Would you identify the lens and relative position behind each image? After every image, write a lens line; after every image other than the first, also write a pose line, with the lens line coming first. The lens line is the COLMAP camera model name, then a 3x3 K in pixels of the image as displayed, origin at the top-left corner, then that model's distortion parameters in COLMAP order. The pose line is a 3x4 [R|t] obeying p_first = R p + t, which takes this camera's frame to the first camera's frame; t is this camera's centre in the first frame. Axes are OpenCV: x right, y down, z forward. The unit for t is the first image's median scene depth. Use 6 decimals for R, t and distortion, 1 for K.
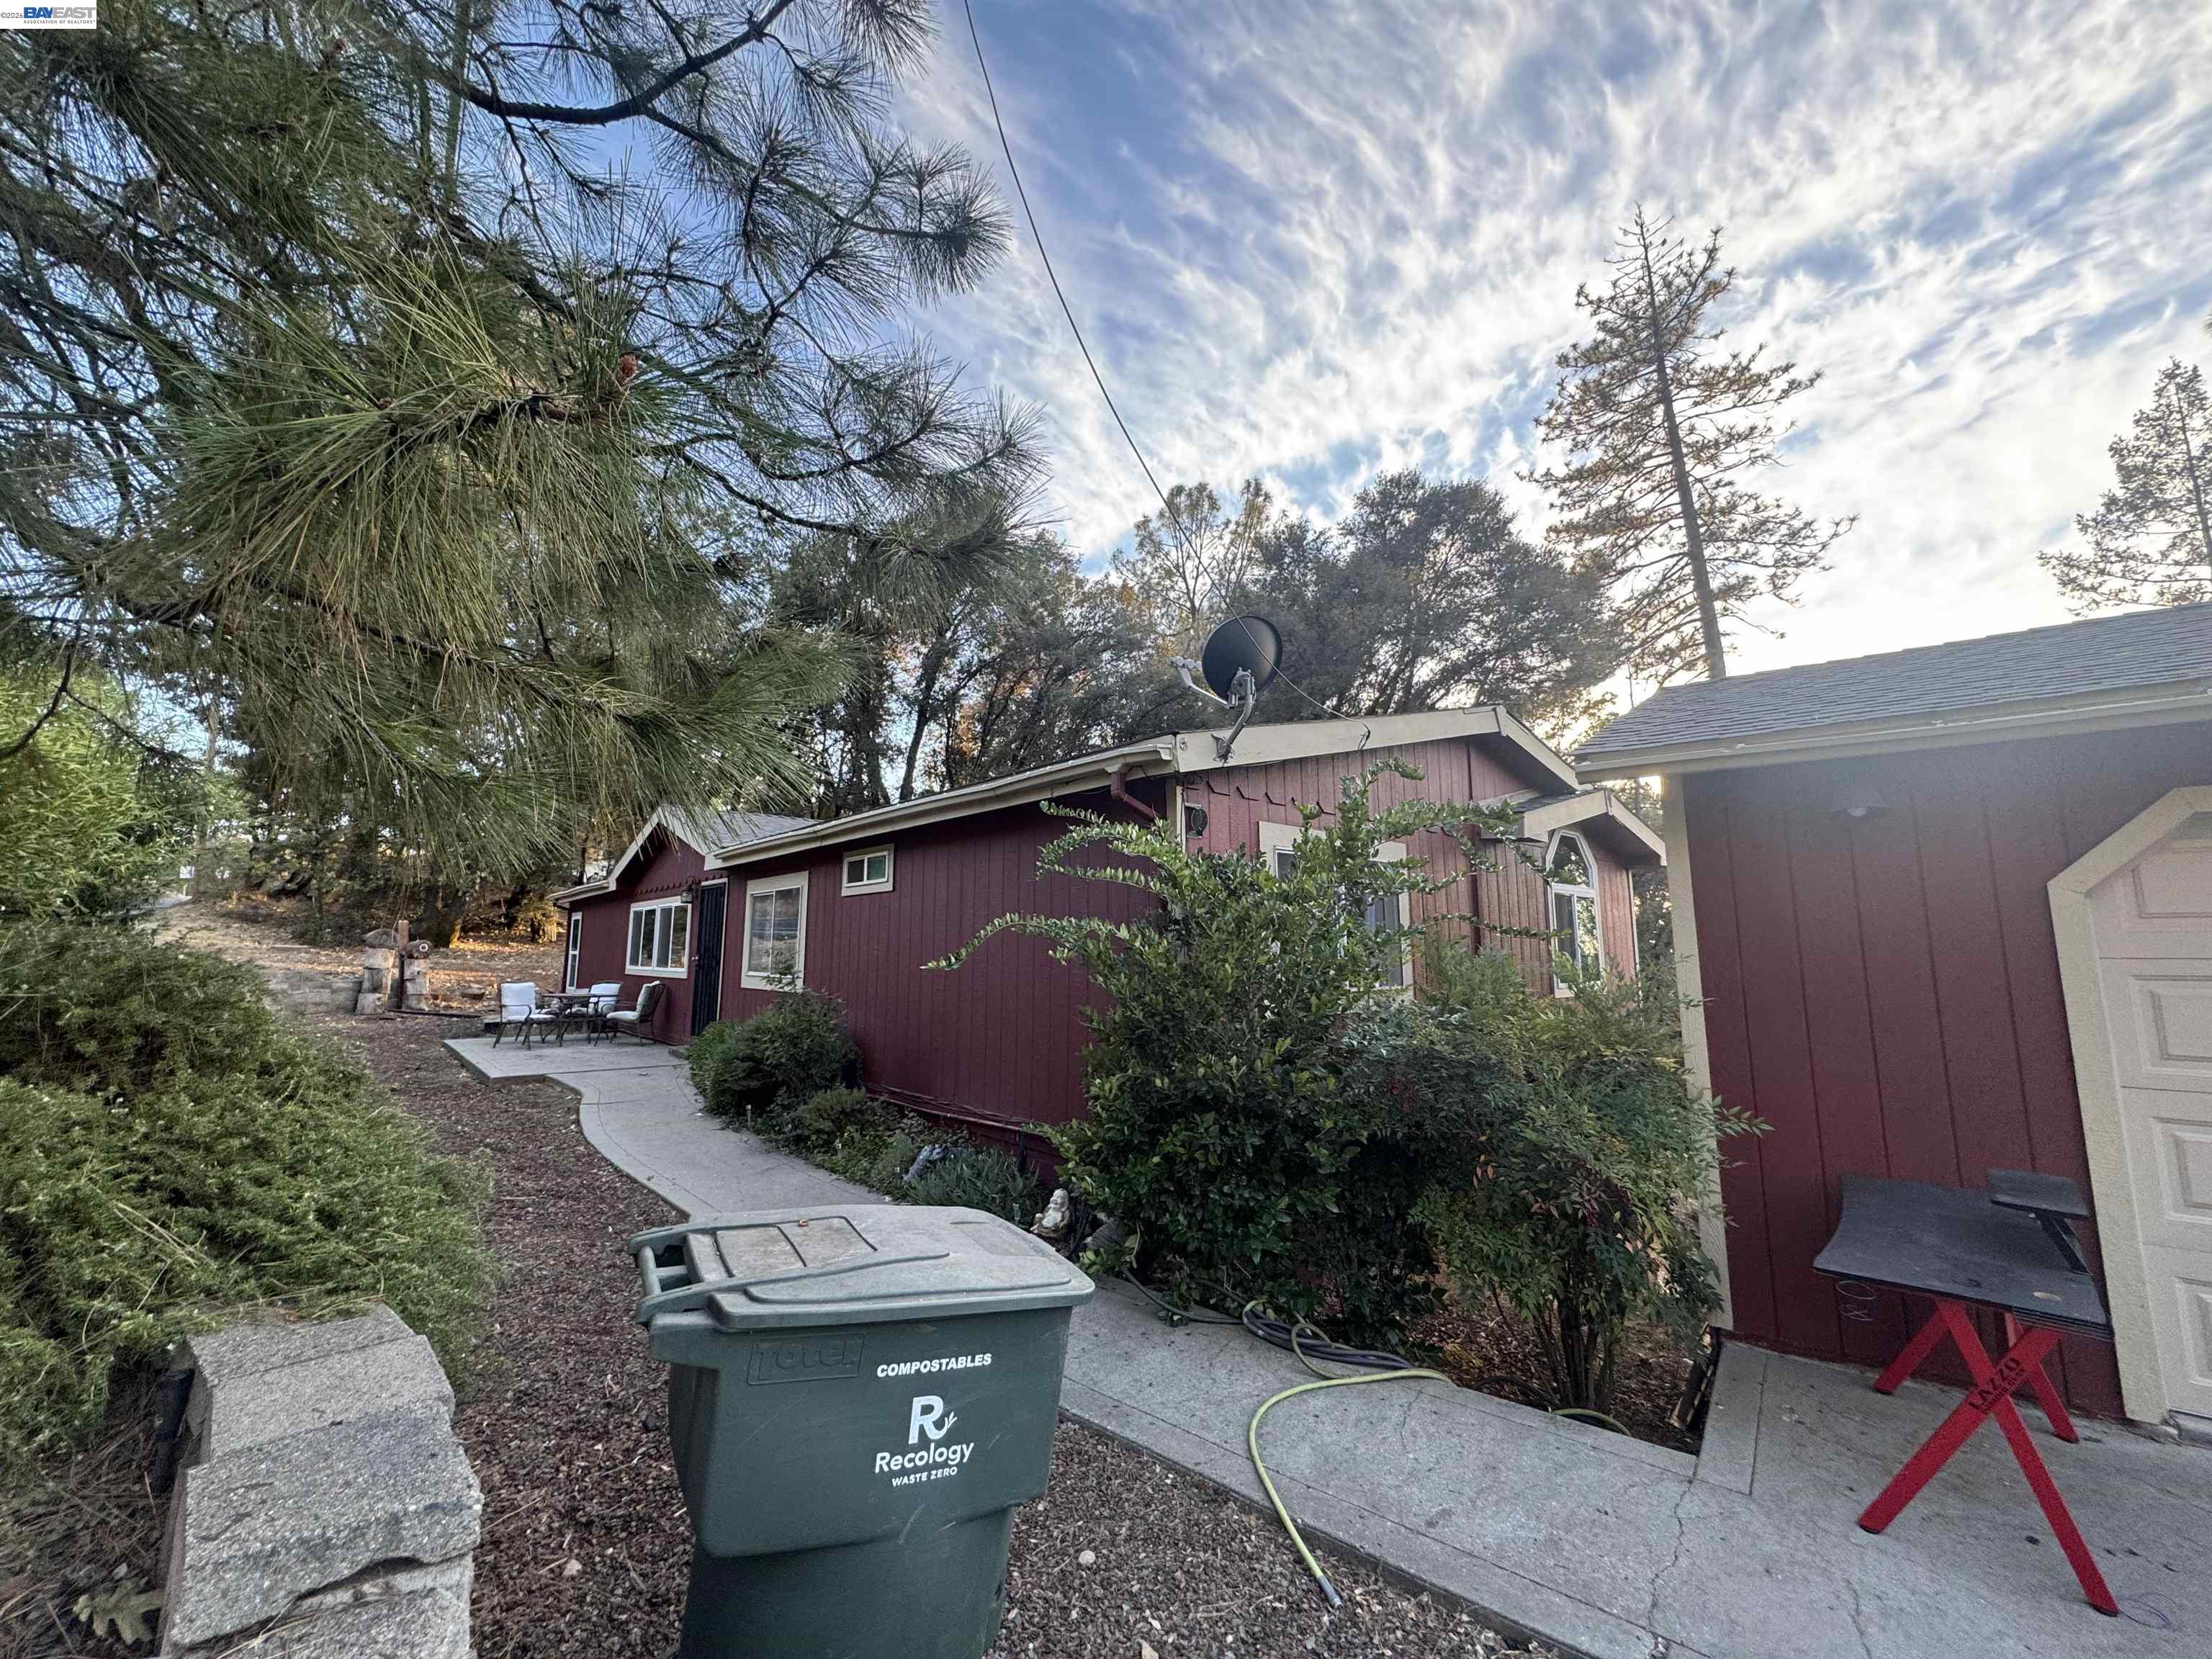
lens RADIAL K [[904.0, 0, 1093.5], [0, 904.0, 827.3], [0, 0, 1]] dist [-0.002001, -0.000297]
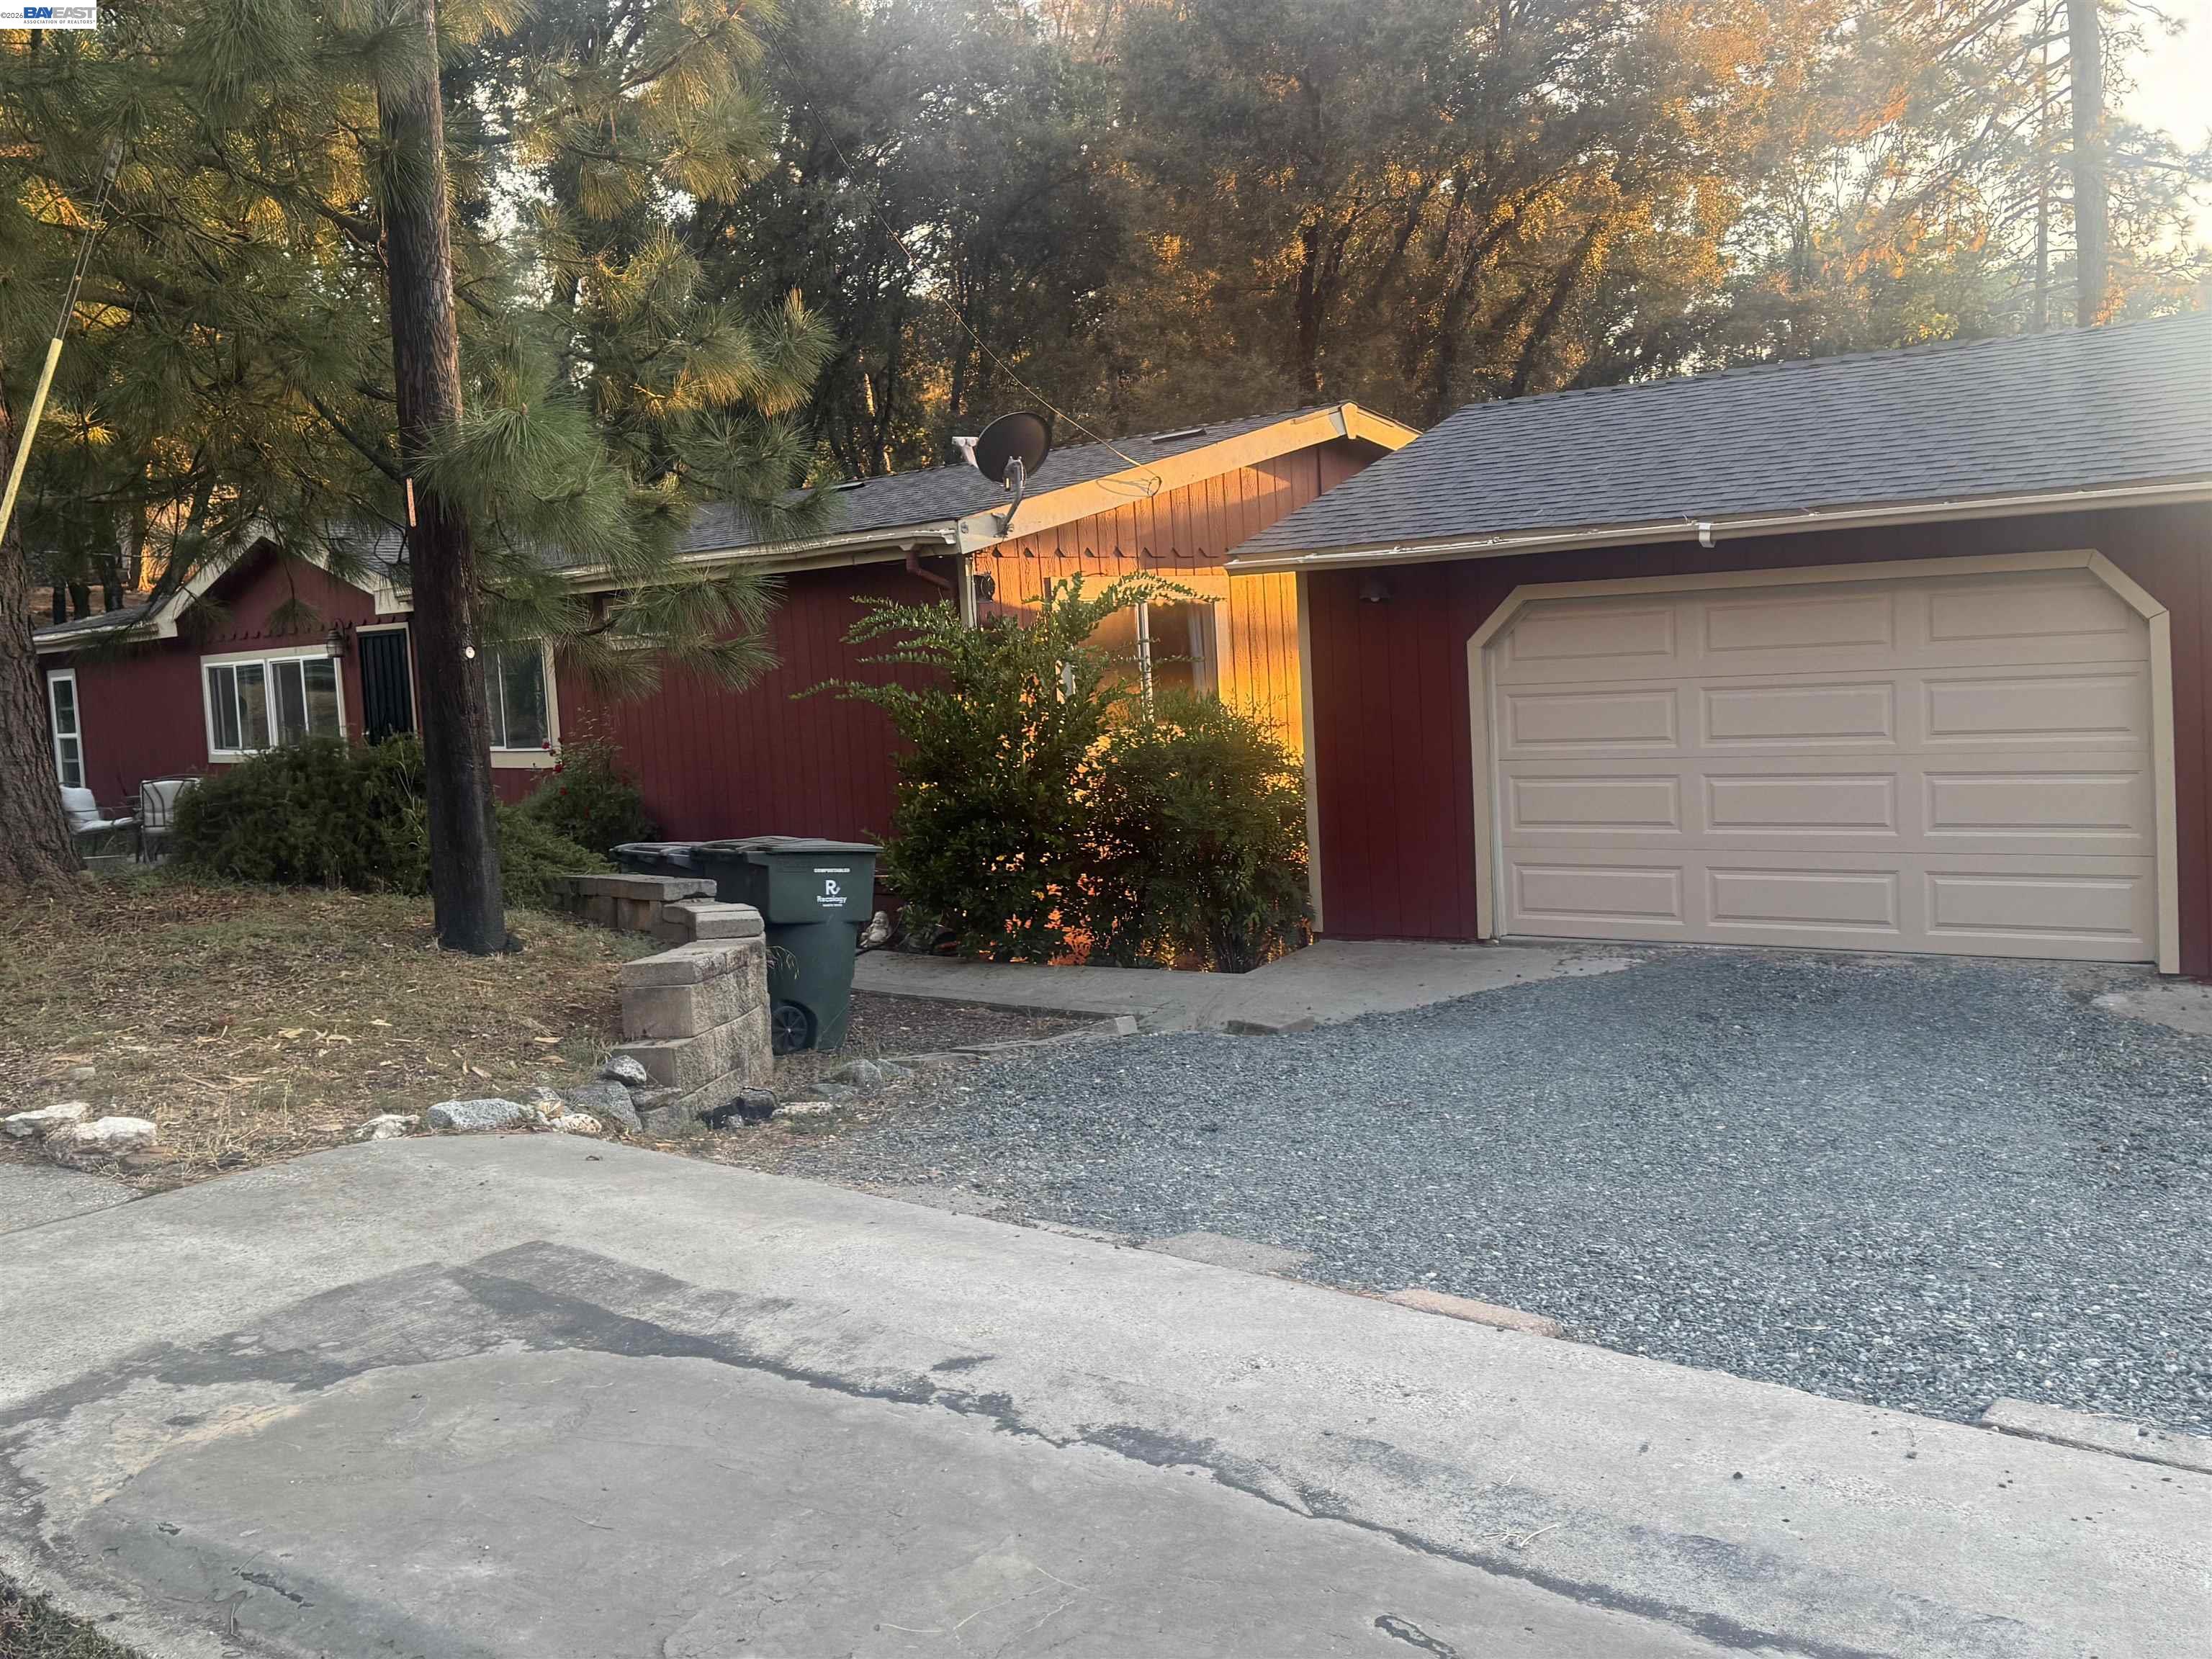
lens RADIAL K [[2193.3, 0, 1109.5], [0, 2193.3, 830.0], [0, 0, 1]] dist [0.095439, 0.000000]
pose [[0.996298, -0.059545, 0.062013, 0.041446], [0.045137, 0.976191, 0.212163, -0.144916], [-0.073170, -0.208578, 0.975265, -0.883684]]
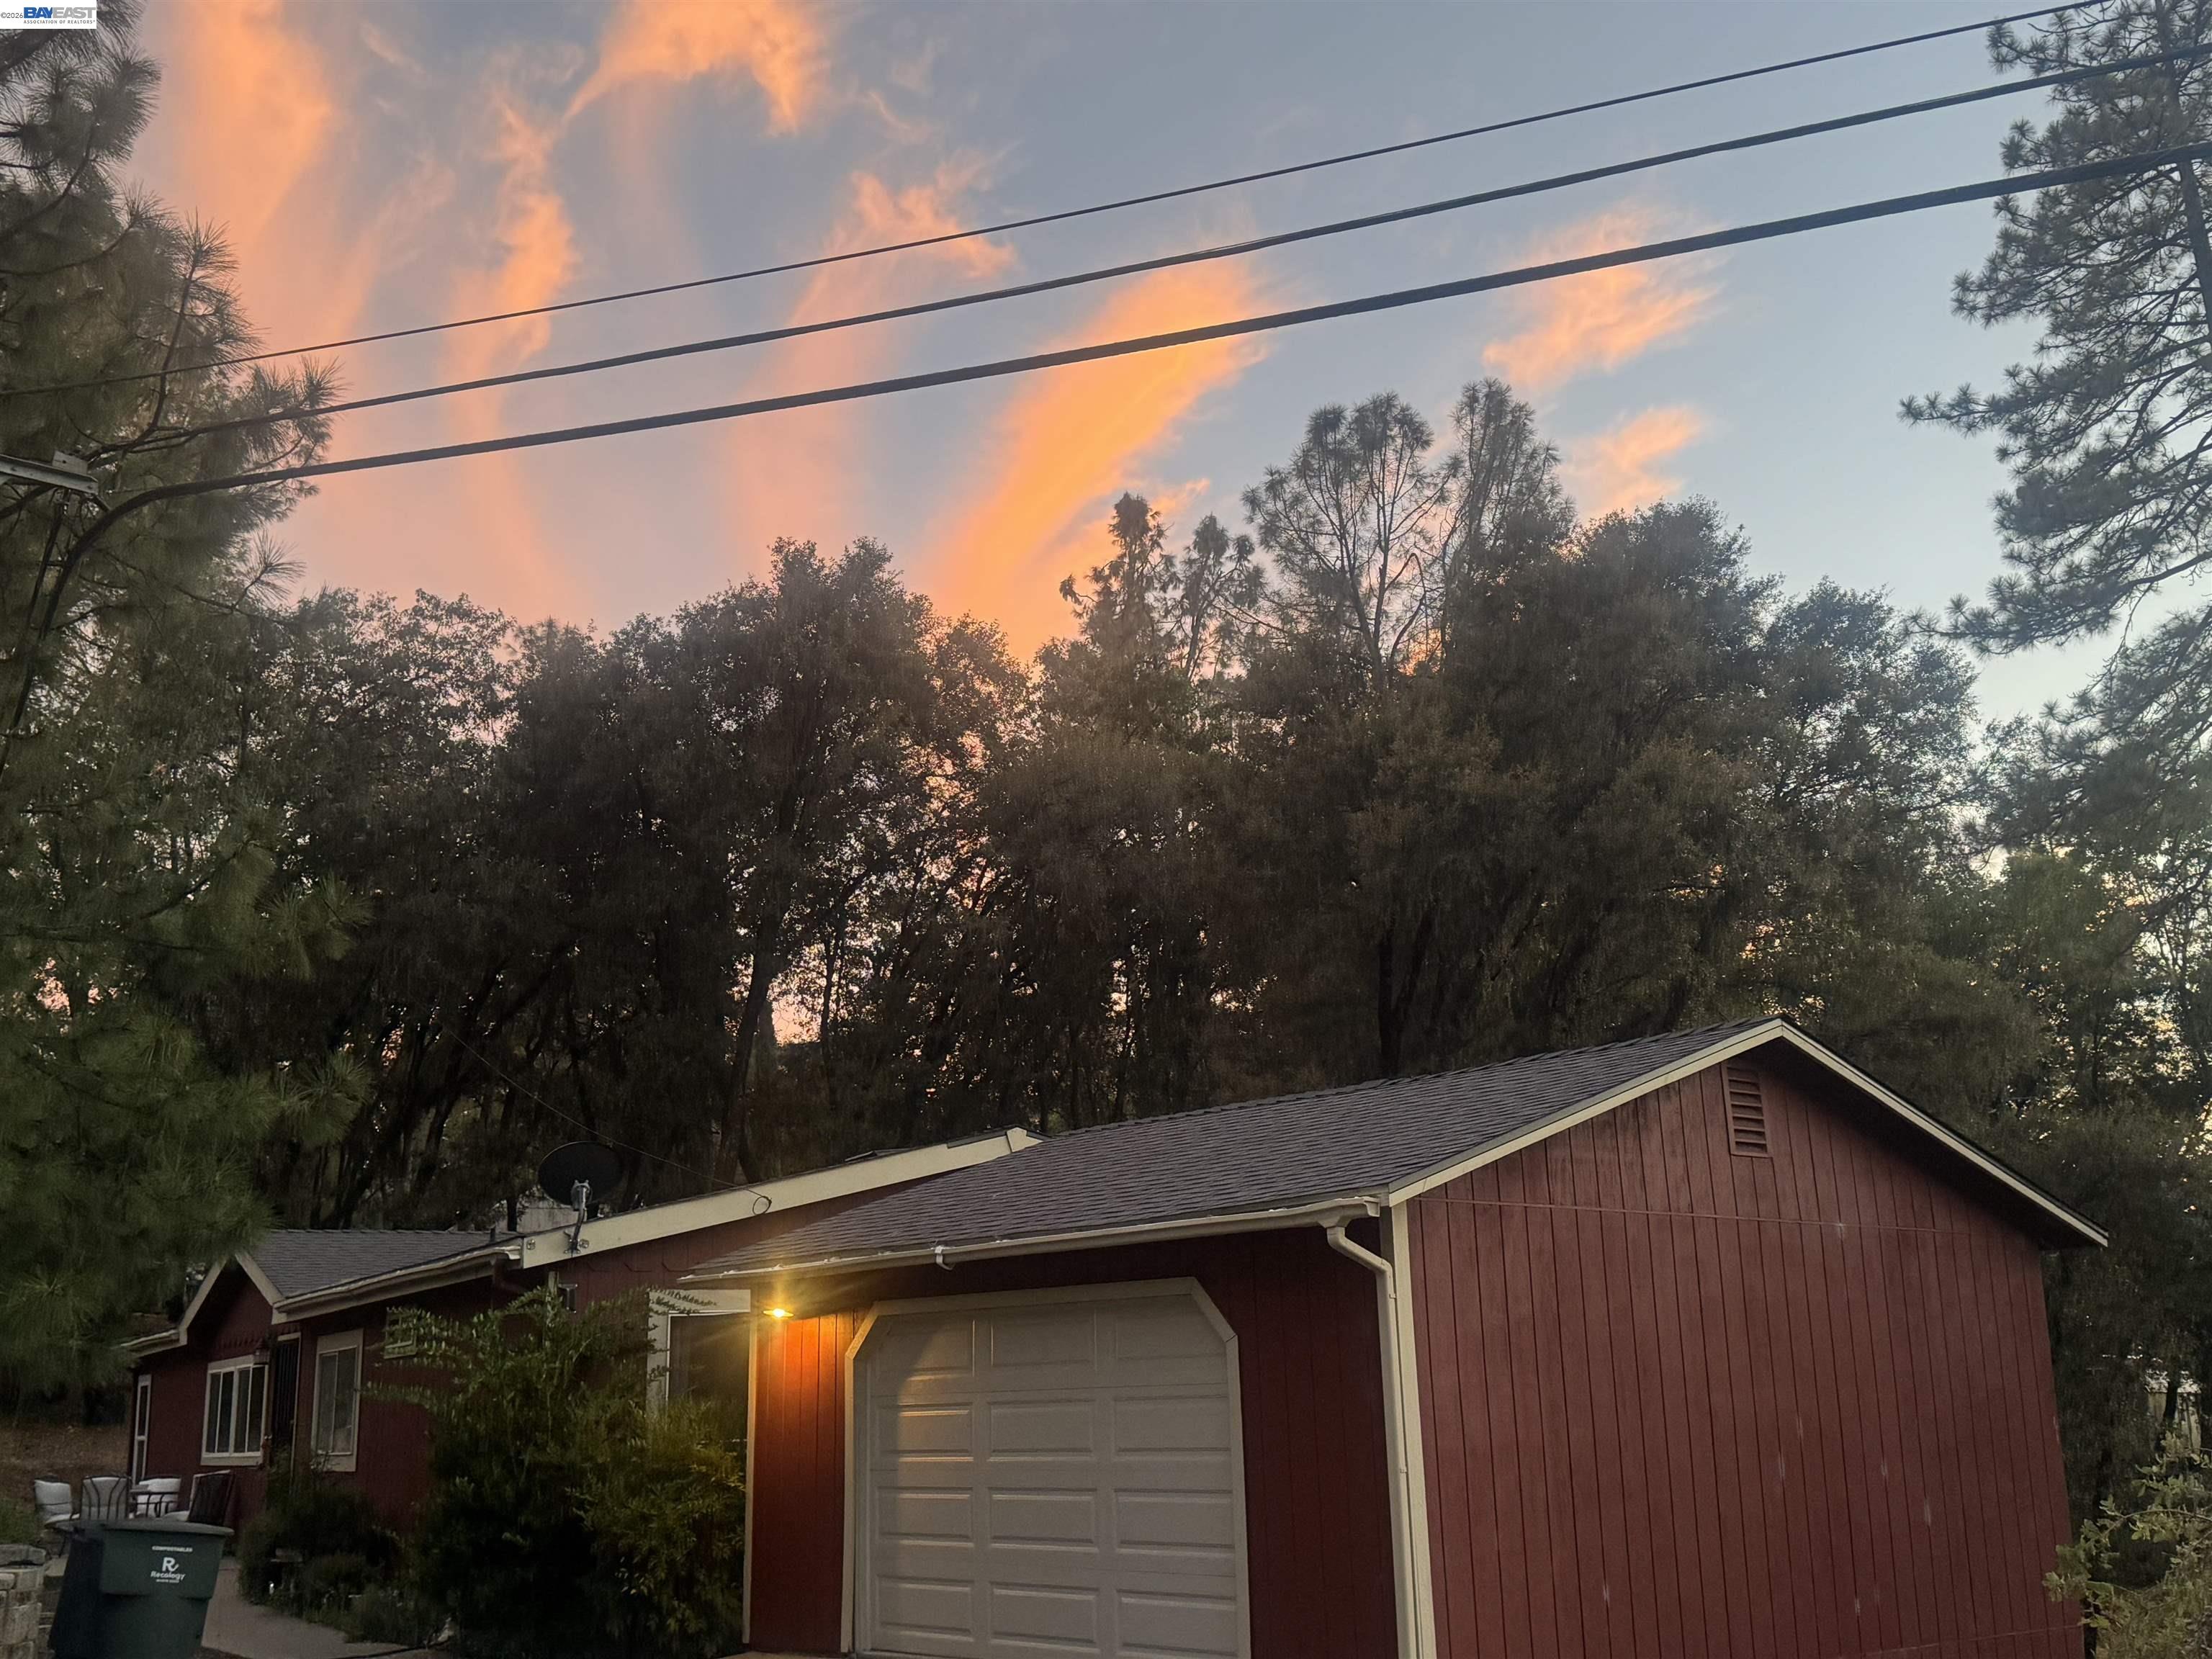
lens RADIAL K [[2407.9, 0, 1109.9], [0, 2407.9, 831.6], [0, 0, 1]] dist [0.004326, 0.000000]
pose [[0.985462, -0.070193, -0.154716, 0.705836], [0.054235, 0.992986, -0.105061, -0.129137], [0.161005, 0.095142, 0.982357, -1.087661]]
